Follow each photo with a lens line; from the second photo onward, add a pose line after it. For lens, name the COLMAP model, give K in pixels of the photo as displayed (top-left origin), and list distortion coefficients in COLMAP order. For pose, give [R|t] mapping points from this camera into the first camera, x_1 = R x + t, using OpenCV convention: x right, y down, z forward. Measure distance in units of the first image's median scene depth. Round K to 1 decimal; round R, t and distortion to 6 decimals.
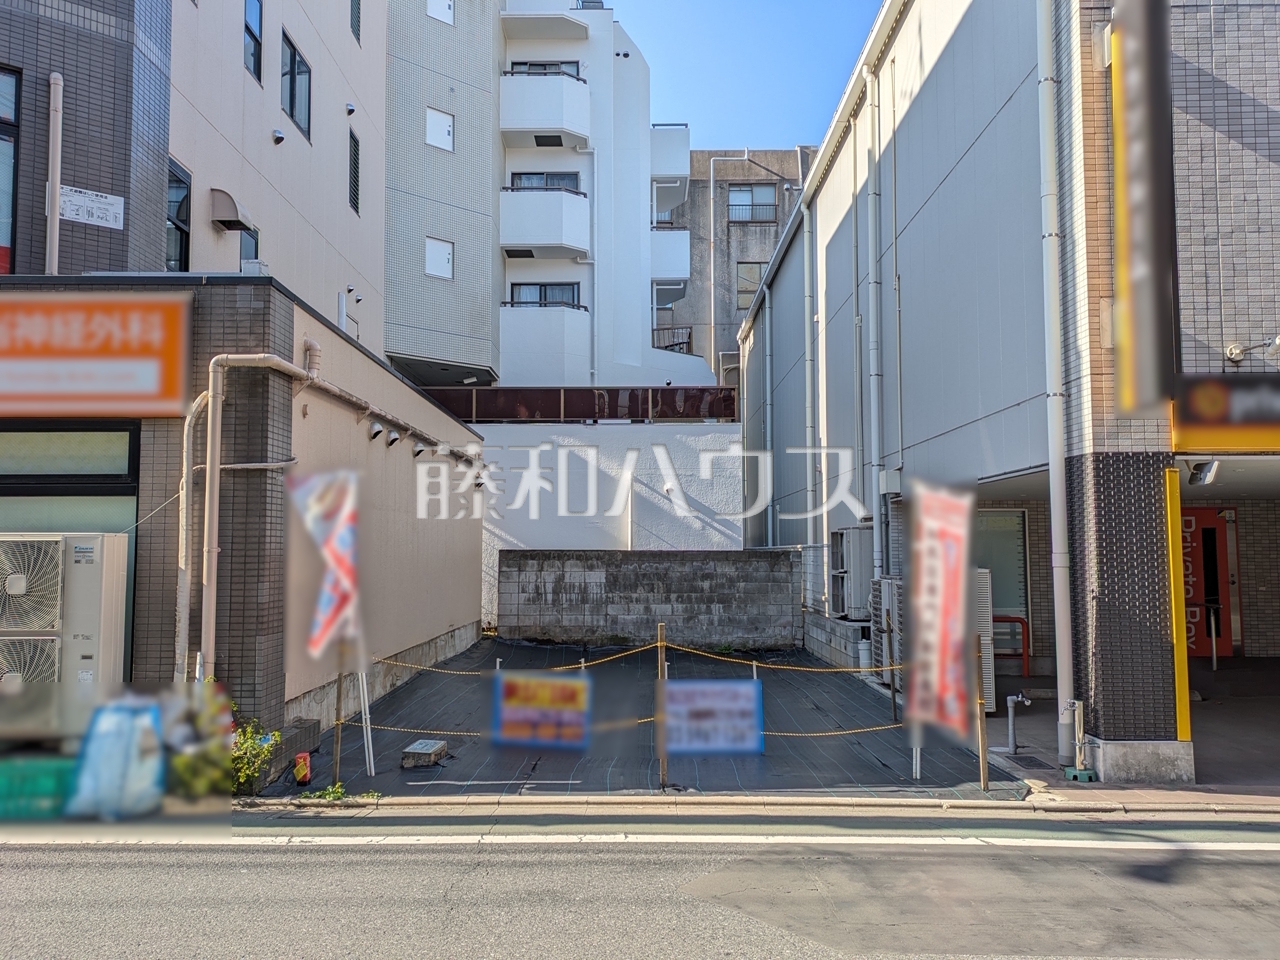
lens RADIAL K [[958.8, 0, 635.0], [0, 958.8, 483.9], [0, 0, 1]] dist [0.075992, -0.074051]
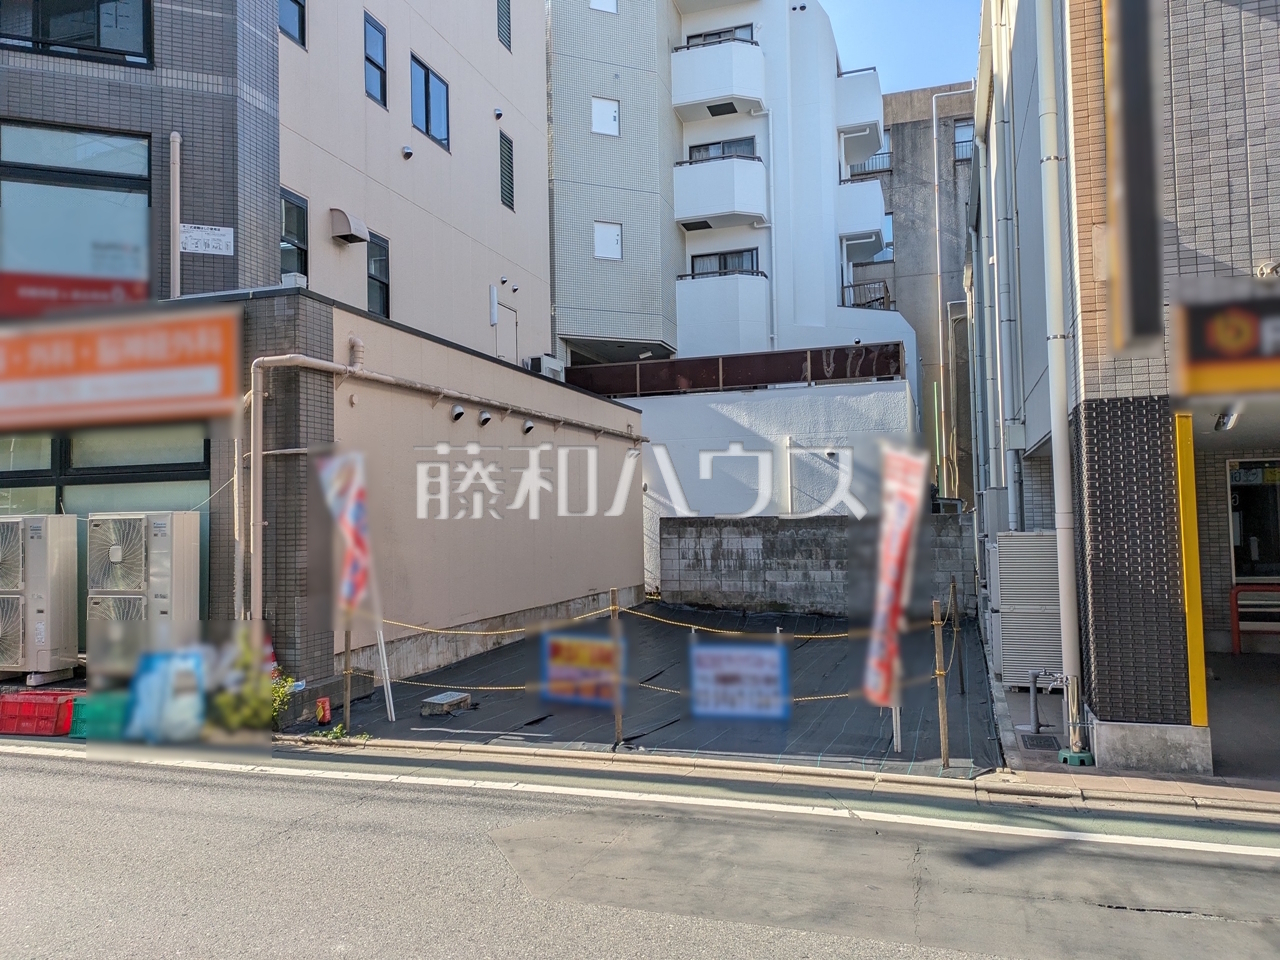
lens RADIAL K [[957.1, 0, 626.0], [0, 957.1, 470.9], [0, 0, 1]] dist [0.078196, -0.075480]
pose [[0.950149, -0.032178, -0.310132, 0.175340], [0.038667, 0.999143, 0.014797, 0.001733], [0.309390, -0.026051, 0.950578, 0.010235]]
